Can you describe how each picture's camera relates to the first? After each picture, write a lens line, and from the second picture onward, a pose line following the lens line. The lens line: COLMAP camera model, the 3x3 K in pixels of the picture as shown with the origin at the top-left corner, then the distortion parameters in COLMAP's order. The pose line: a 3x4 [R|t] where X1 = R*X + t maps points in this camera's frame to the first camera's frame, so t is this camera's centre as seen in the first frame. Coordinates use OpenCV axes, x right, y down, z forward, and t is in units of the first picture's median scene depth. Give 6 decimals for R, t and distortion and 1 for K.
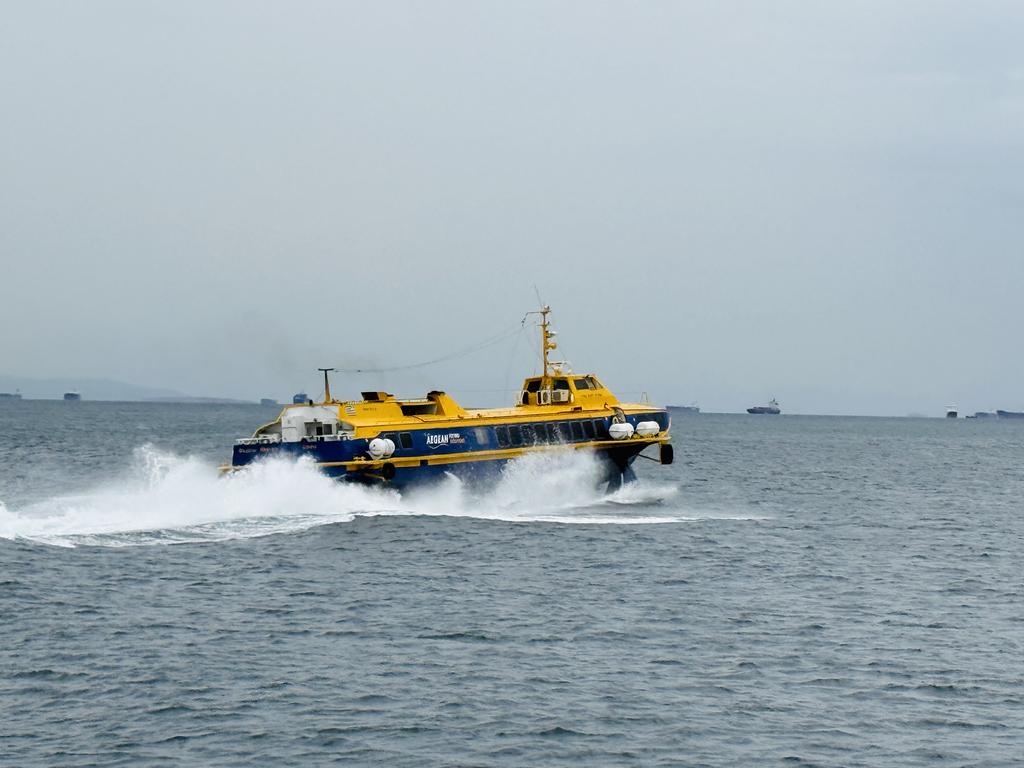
lens RADIAL K [[3350.9, 0, 512.0], [0, 3350.9, 384.0], [0, 0, 1]] dist [0.005306, 0.003988]
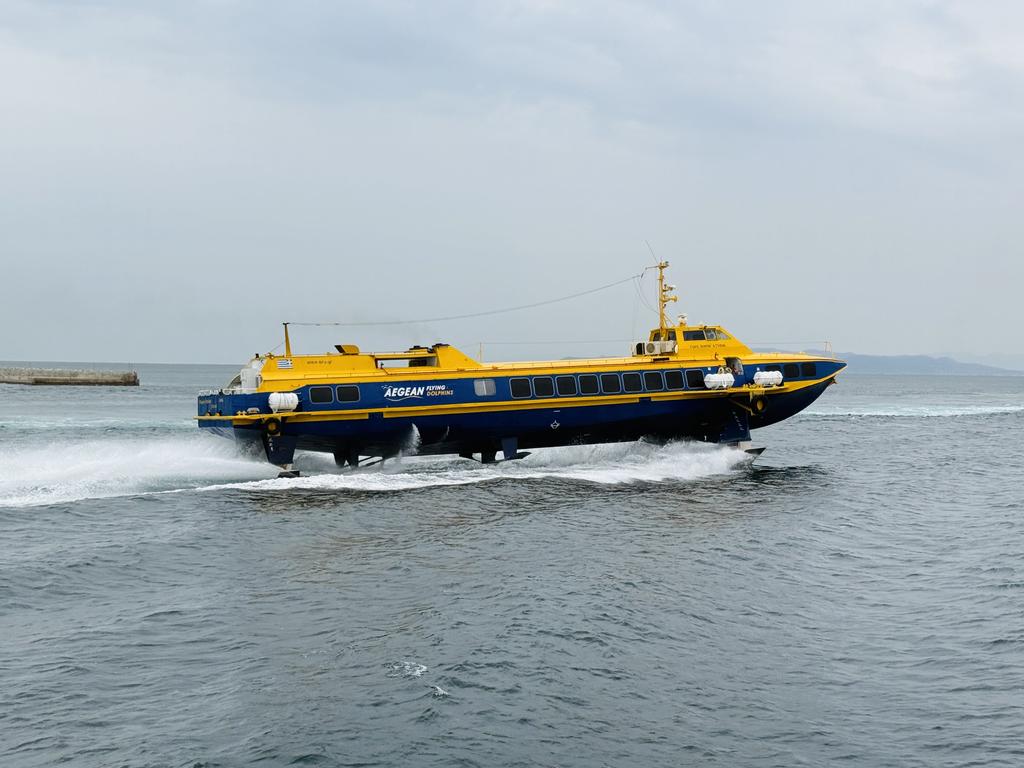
lens RADIAL K [[1551.3, 0, 512.0], [0, 1551.3, 384.0], [0, 0, 1]] dist [0.129801, -0.019350]
pose [[0.837061, 0.013927, -0.546932, 0.257264], [0.005231, 0.999427, 0.033455, -0.001362], [0.547085, -0.030865, 0.836508, 0.614394]]
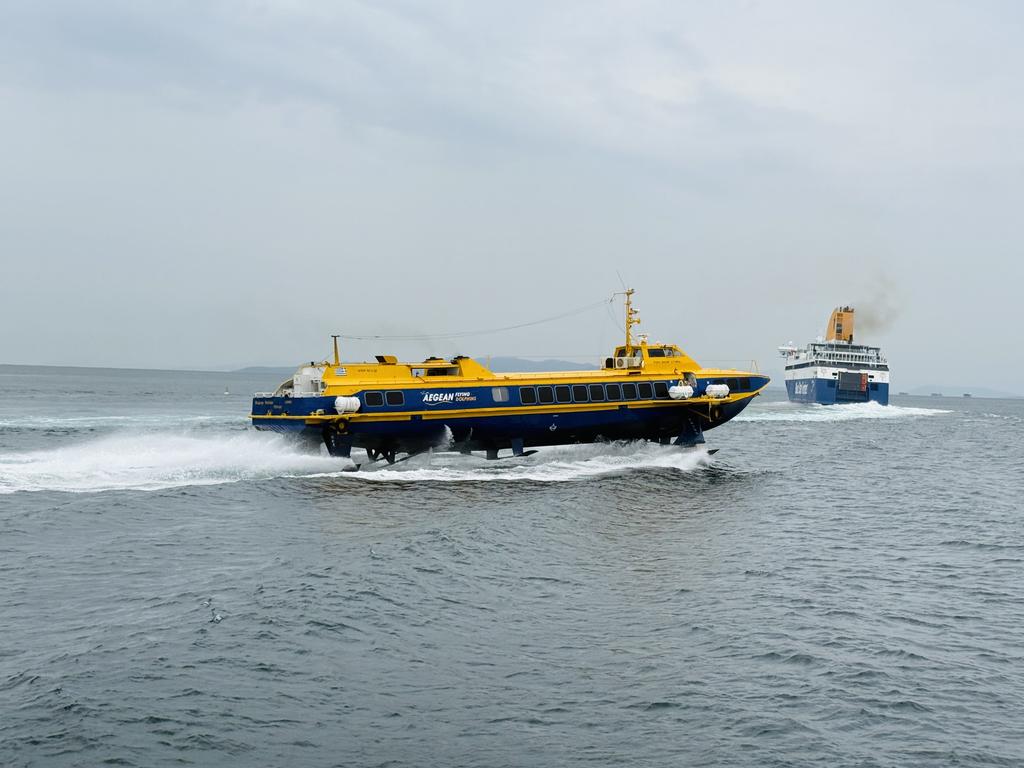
lens RADIAL K [[1551.3, 0, 512.0], [0, 1551.3, 384.0], [0, 0, 1]] dist [0.129801, -0.019350]
pose [[0.915593, 0.027695, -0.401150, 0.215810], [-0.017686, 0.999434, 0.028633, -0.004102], [0.401716, -0.019122, 0.915565, 0.503298]]
